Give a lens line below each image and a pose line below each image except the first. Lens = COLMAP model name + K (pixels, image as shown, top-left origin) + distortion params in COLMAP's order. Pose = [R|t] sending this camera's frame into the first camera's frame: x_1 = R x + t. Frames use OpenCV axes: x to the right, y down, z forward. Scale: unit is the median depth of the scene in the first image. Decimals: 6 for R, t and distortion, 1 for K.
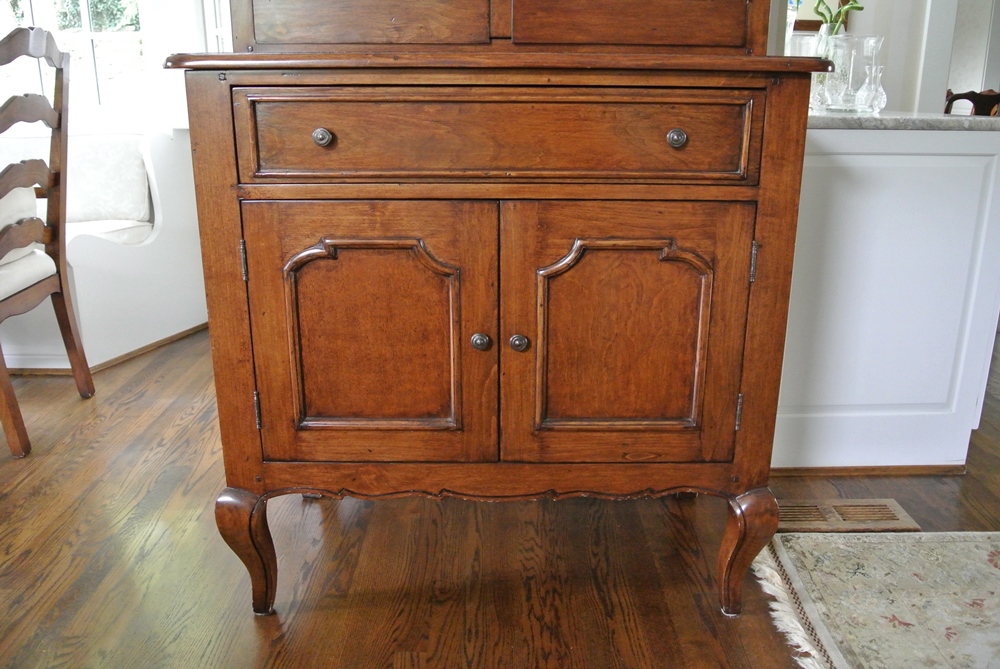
lens RADIAL K [[796.7, 0, 511.1], [0, 796.7, 322.9], [0, 0, 1]] dist [-0.089720, 0.032137]
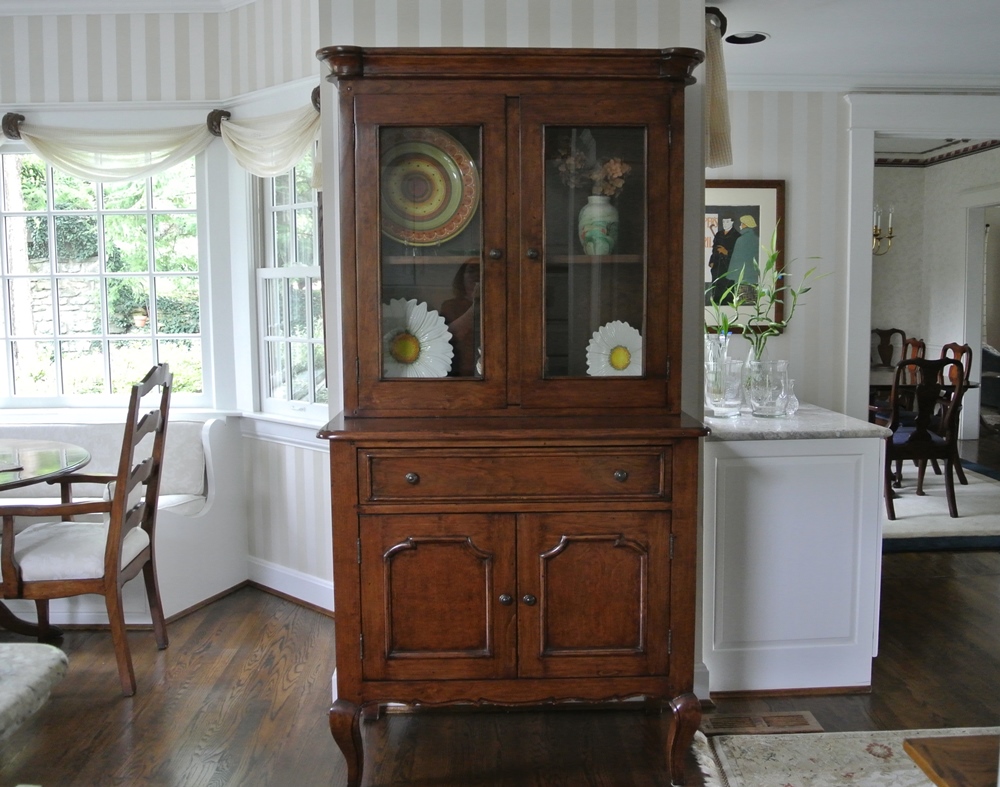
lens RADIAL K [[924.5, 0, 522.5], [0, 924.5, 389.8], [0, 0, 1]] dist [-0.067750, 0.000000]
pose [[0.999634, -0.013062, 0.023673, -0.039469], [0.017306, 0.981815, -0.189050, -0.037448], [-0.020773, 0.189391, 0.981682, -0.848091]]
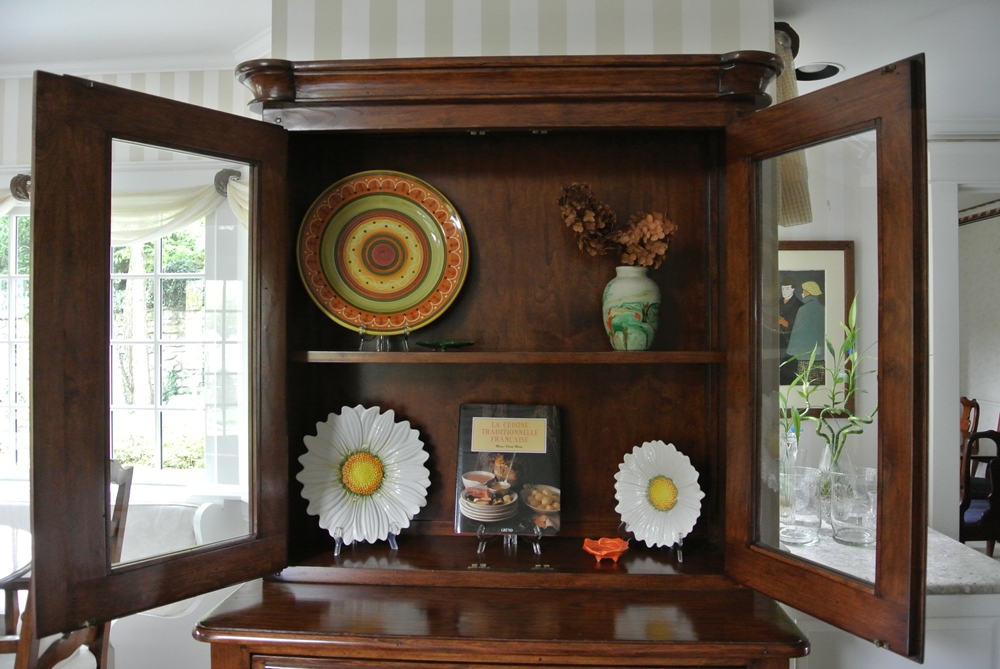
lens RADIAL K [[796.7, 0, 506.3], [0, 796.7, 337.1], [0, 0, 1]] dist [-0.089720, 0.032137]
pose [[0.997859, -0.005372, -0.065181, 0.062953], [-0.013701, 0.957338, -0.288644, -0.356865], [0.063951, 0.288919, 0.955215, -0.135301]]
